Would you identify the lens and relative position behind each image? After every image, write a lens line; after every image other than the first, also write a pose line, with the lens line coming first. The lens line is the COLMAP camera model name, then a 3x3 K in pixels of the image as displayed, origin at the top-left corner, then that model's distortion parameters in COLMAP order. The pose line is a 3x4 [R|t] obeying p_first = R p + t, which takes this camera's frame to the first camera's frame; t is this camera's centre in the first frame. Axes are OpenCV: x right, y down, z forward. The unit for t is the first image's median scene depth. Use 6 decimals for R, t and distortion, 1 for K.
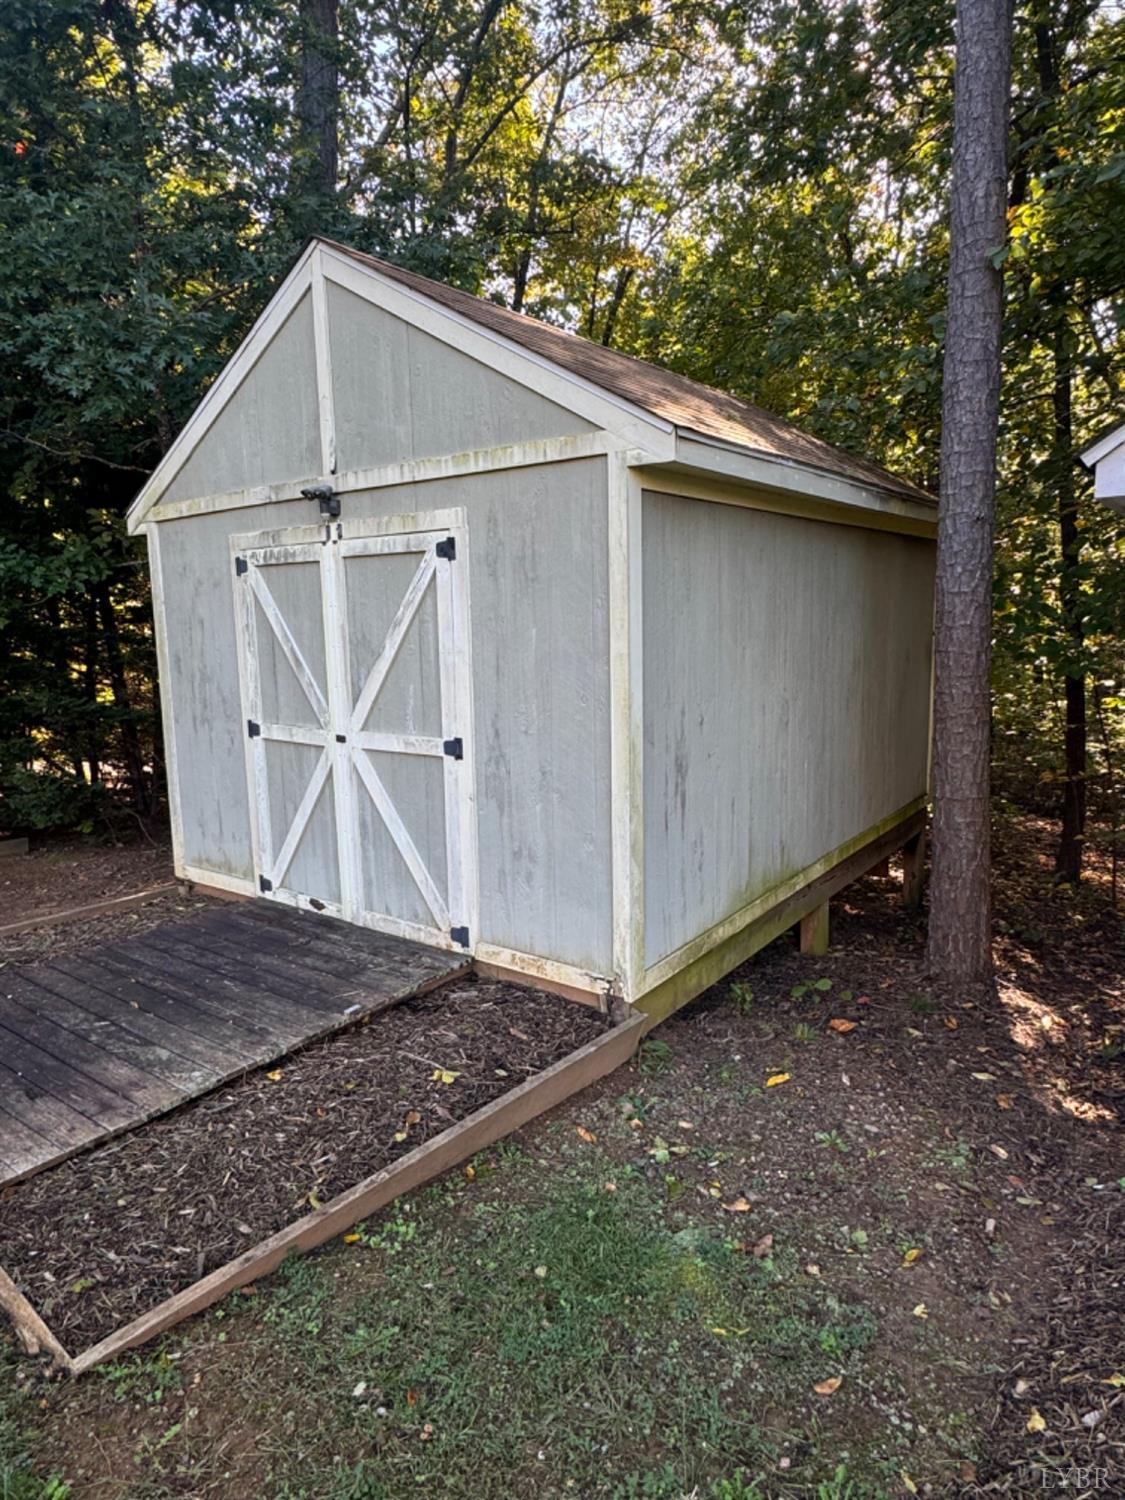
lens RADIAL K [[900.2, 0, 562.5], [0, 900.2, 750.0], [0, 0, 1]] dist [-0.000916, -0.002783]
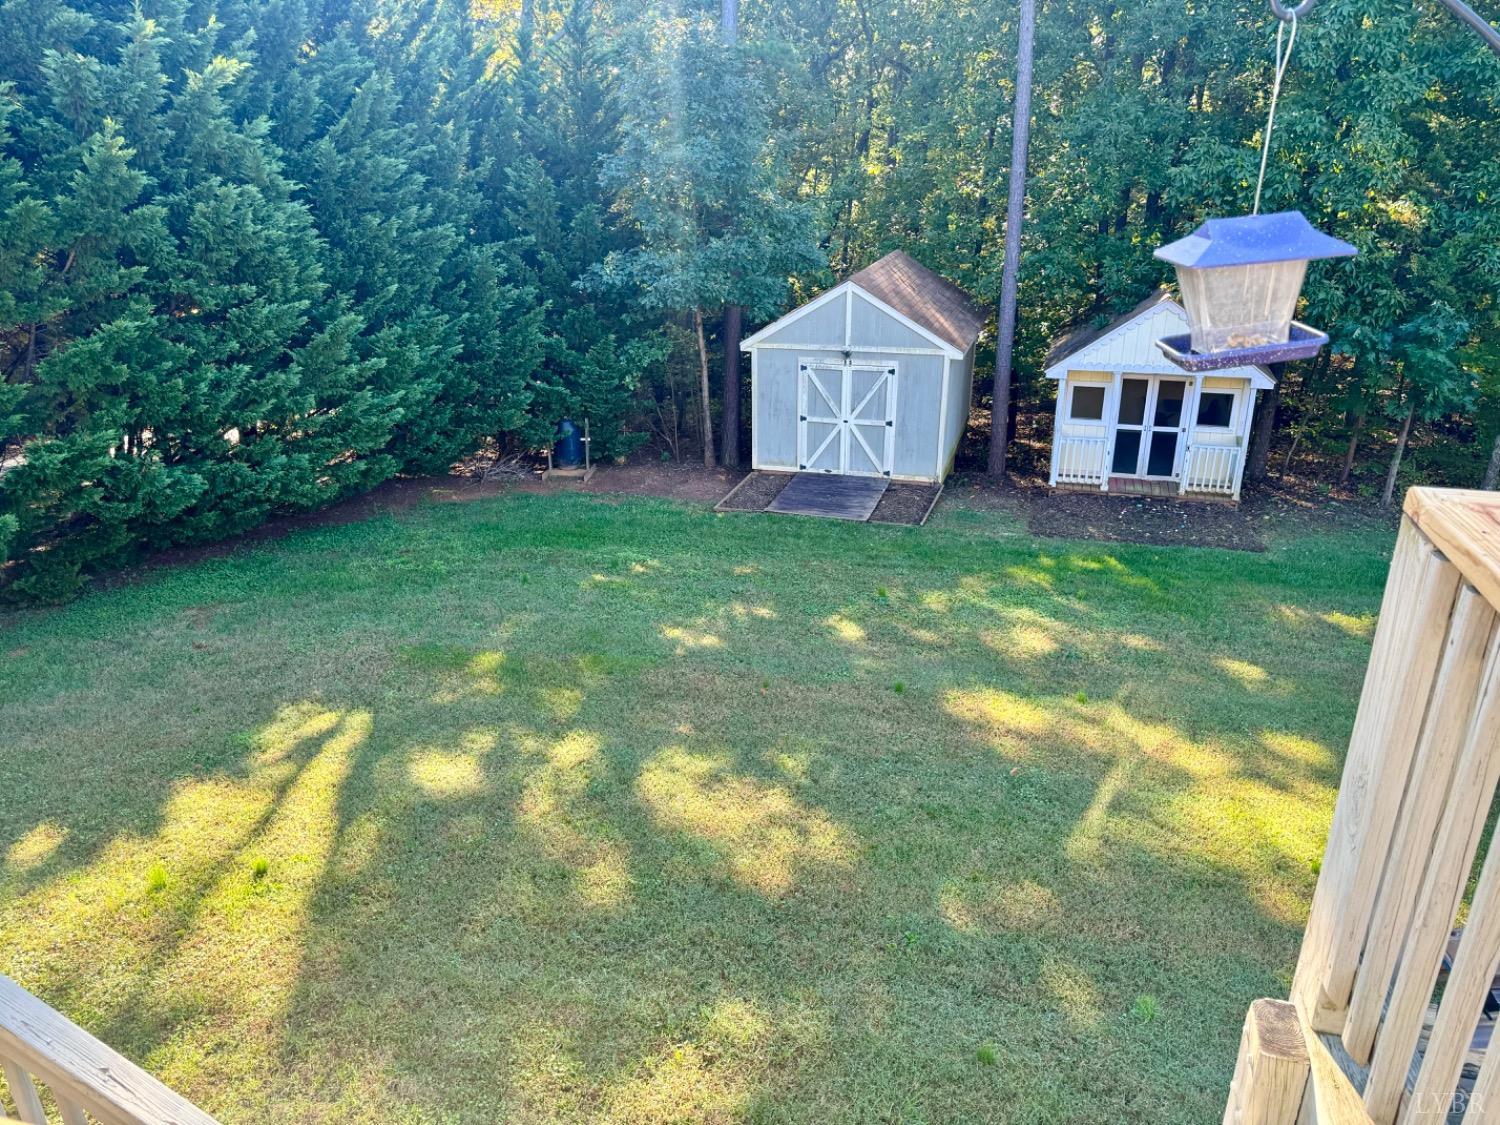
lens RADIAL K [[1061.0, 0, 750.0], [0, 1061.0, 562.5], [0, 0, 1]] dist [0.185729, -0.347420]
pose [[0.937438, -0.119078, 0.327155, -2.139274], [0.040473, 0.970592, 0.237304, -0.507665], [-0.345792, -0.209217, 0.914689, -2.928238]]
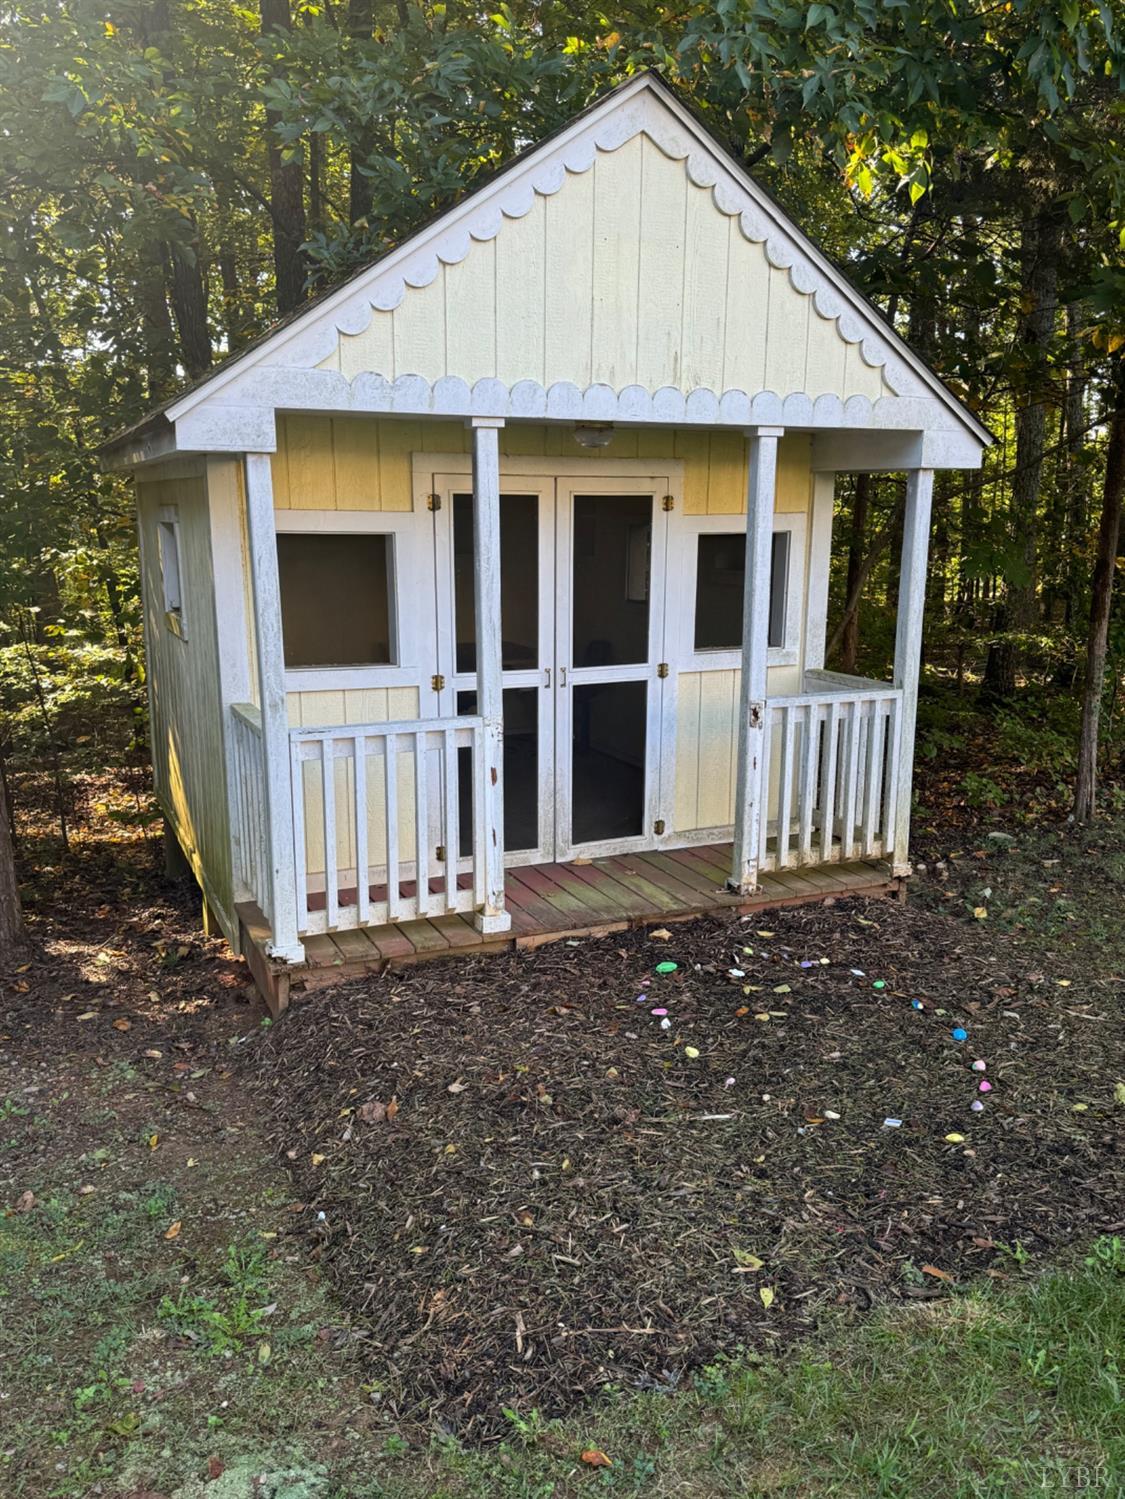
lens RADIAL K [[1198.2, 0, 562.5], [0, 1198.2, 749.5], [0, 0, 1]] dist [0.004040, 0.001126]
pose [[0.493835, -0.150888, 0.856364, -0.328069], [0.116175, 0.987449, 0.106991, -0.004416], [-0.861760, 0.046653, 0.505167, -0.114217]]
